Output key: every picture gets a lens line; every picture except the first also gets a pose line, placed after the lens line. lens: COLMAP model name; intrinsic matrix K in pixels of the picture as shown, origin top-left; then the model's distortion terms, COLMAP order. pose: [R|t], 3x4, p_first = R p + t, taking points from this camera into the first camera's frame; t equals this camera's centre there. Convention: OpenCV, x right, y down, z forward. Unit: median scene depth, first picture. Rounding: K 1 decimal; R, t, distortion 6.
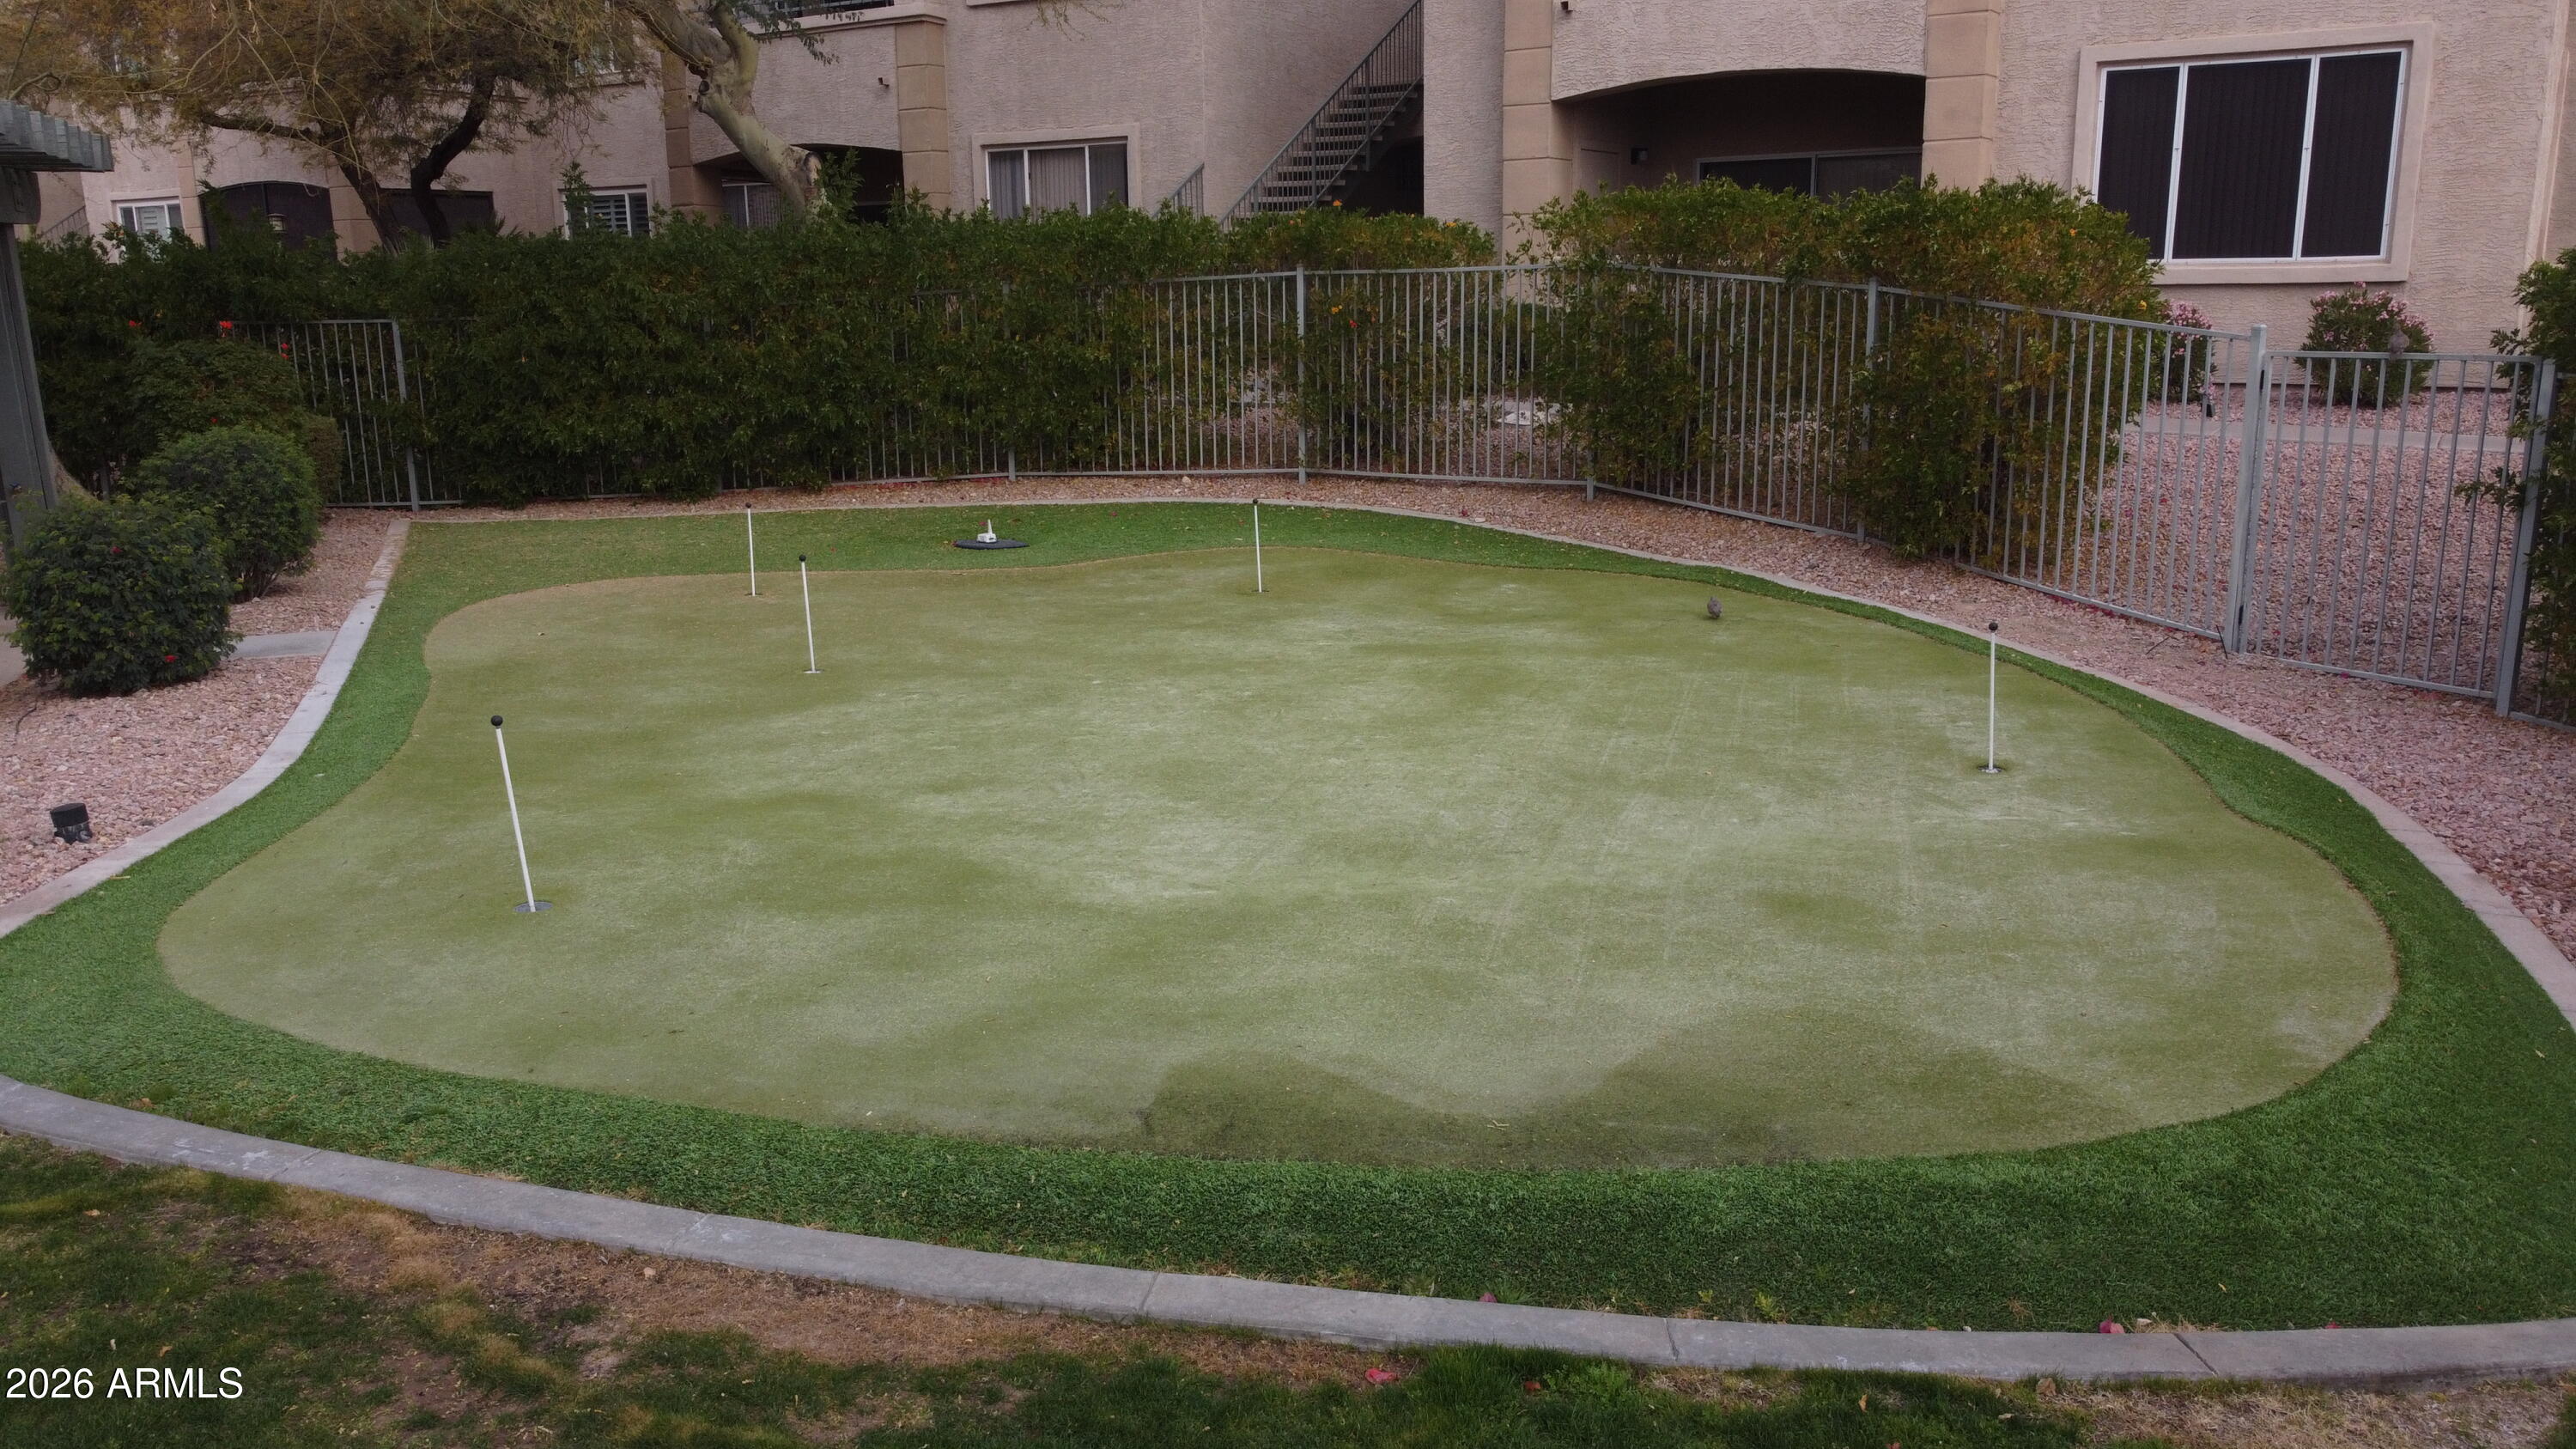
lens RADIAL K [[1877.1, 0, 1288.0], [0, 1877.1, 724.5], [0, 0, 1]] dist [0.004033, 0.004680]
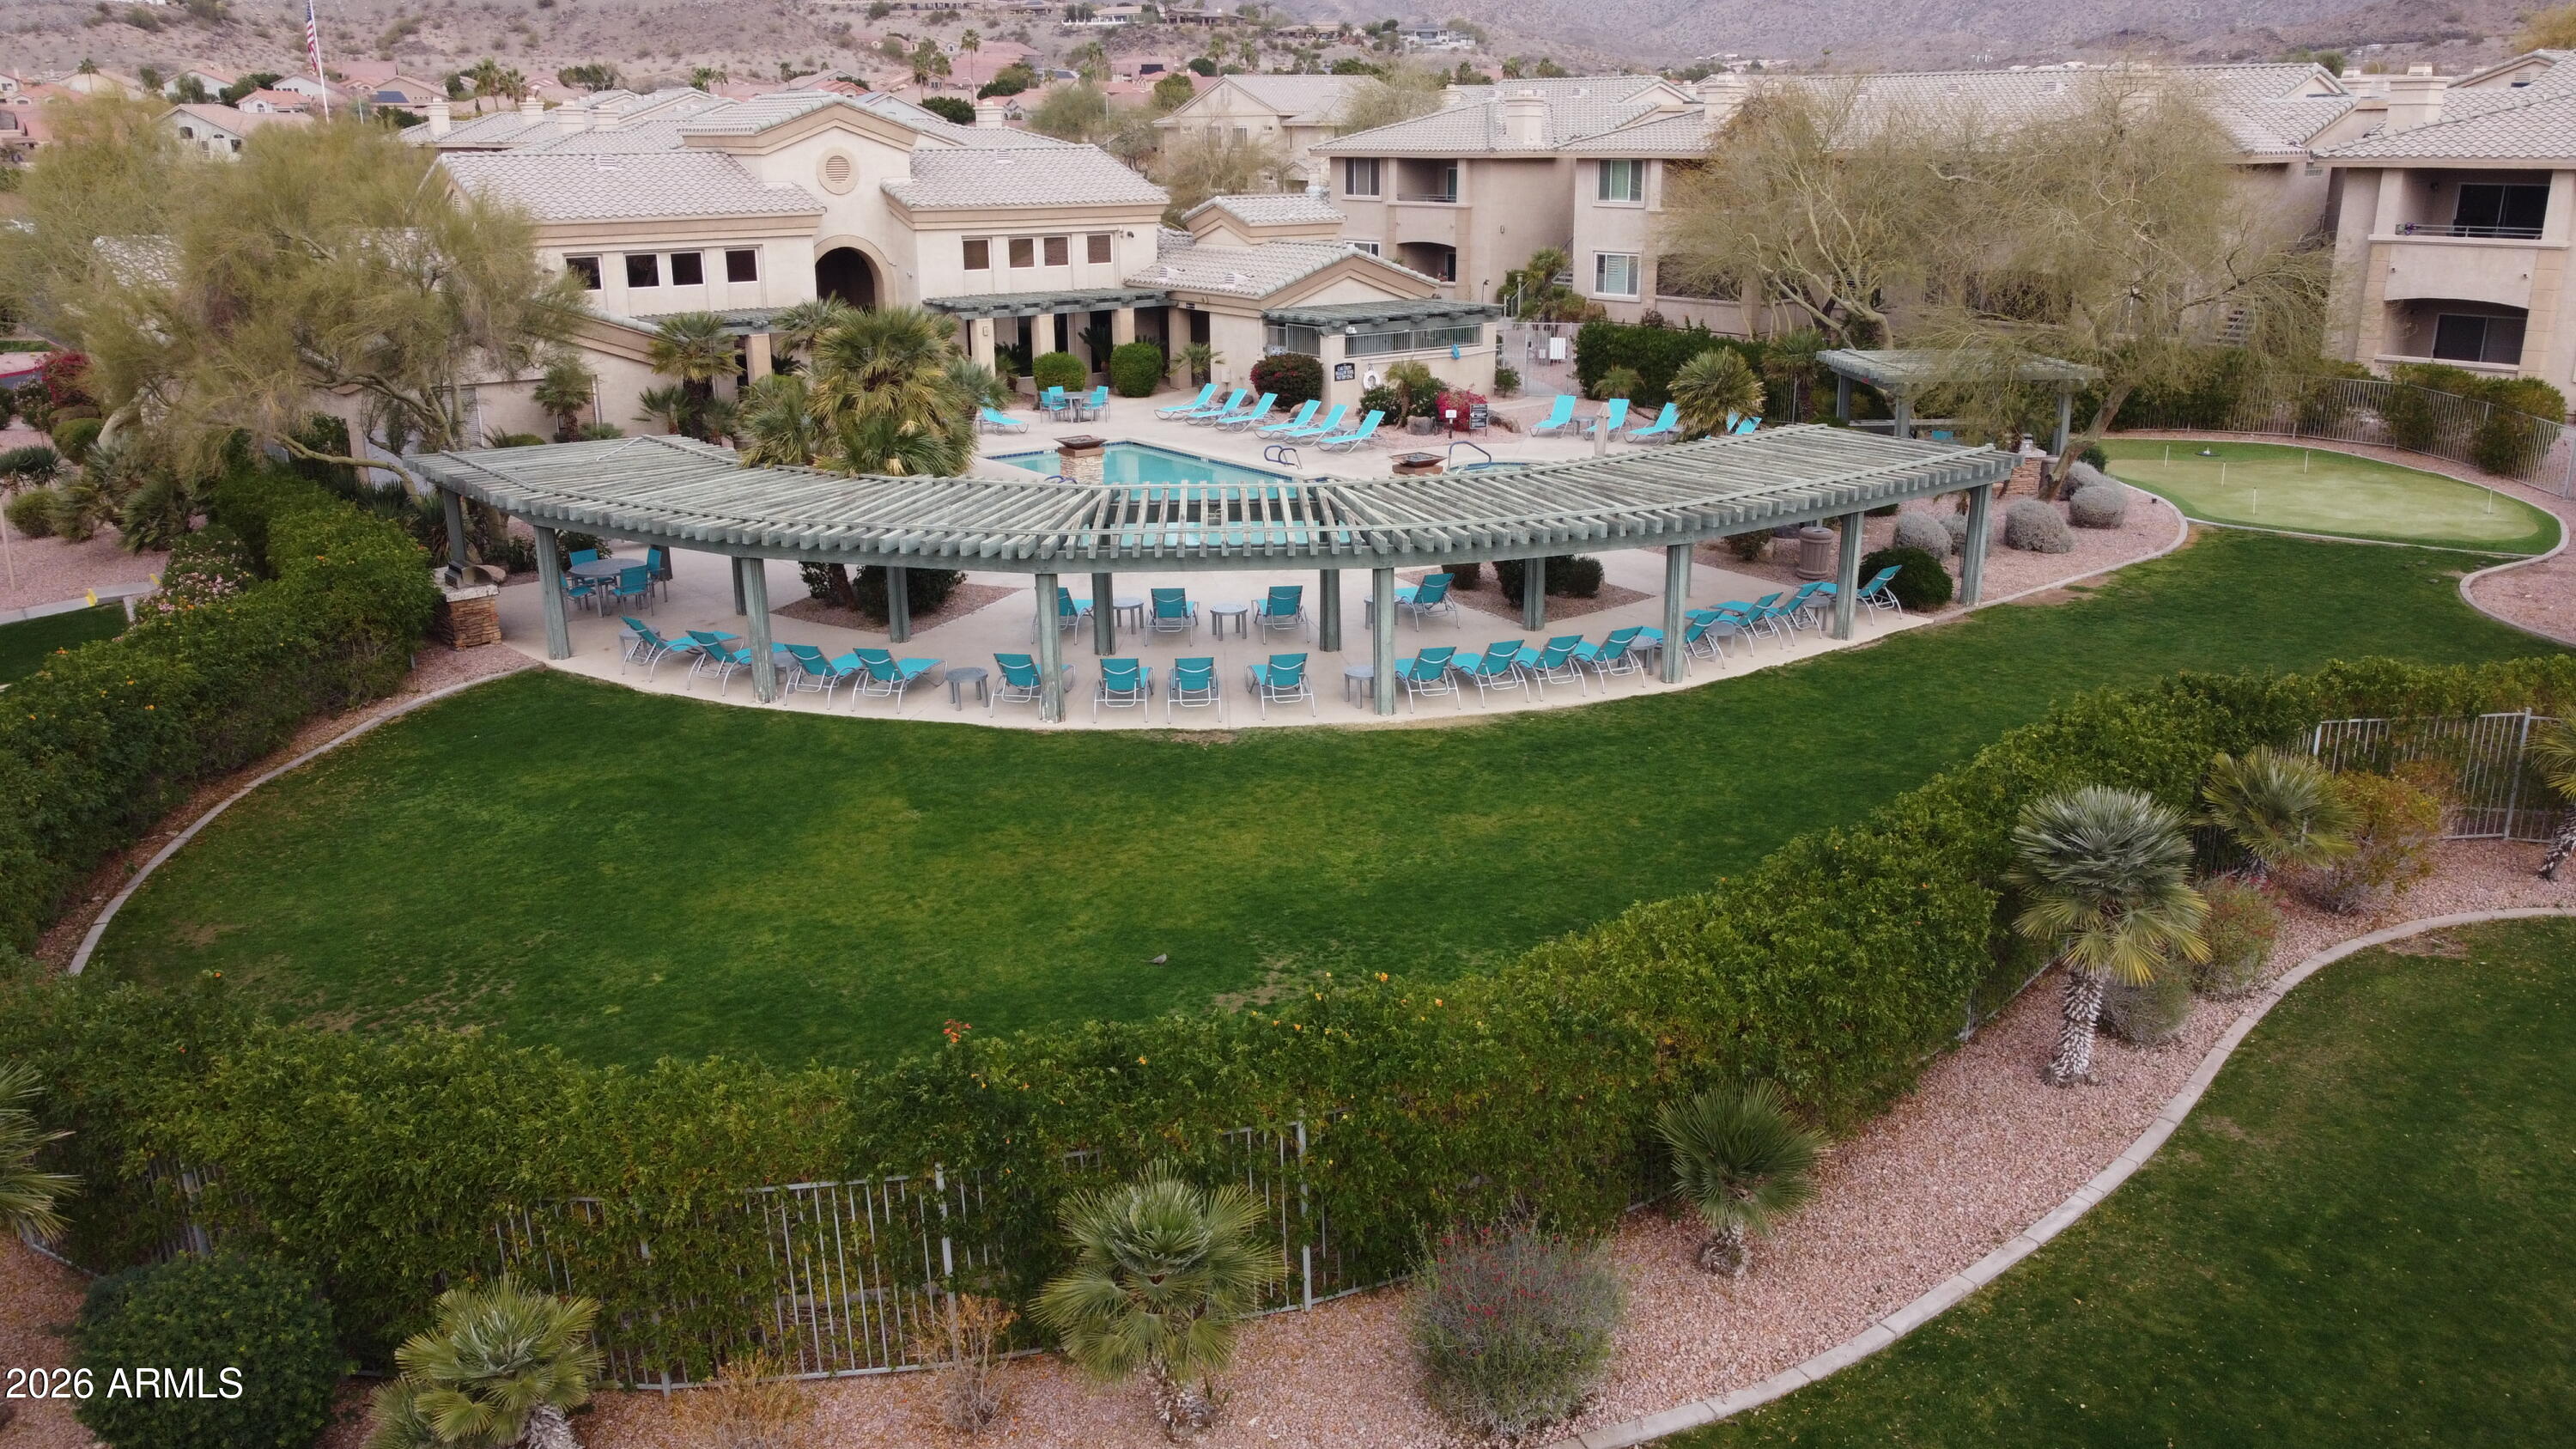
lens RADIAL K [[1877.1, 0, 1288.0], [0, 1877.1, 724.5], [0, 0, 1]] dist [0.004033, 0.004680]
pose [[0.957984, 0.099087, -0.269163, -0.758341], [-0.076877, 0.992799, 0.091865, 0.205779], [0.276327, -0.067313, 0.958703, -2.734859]]
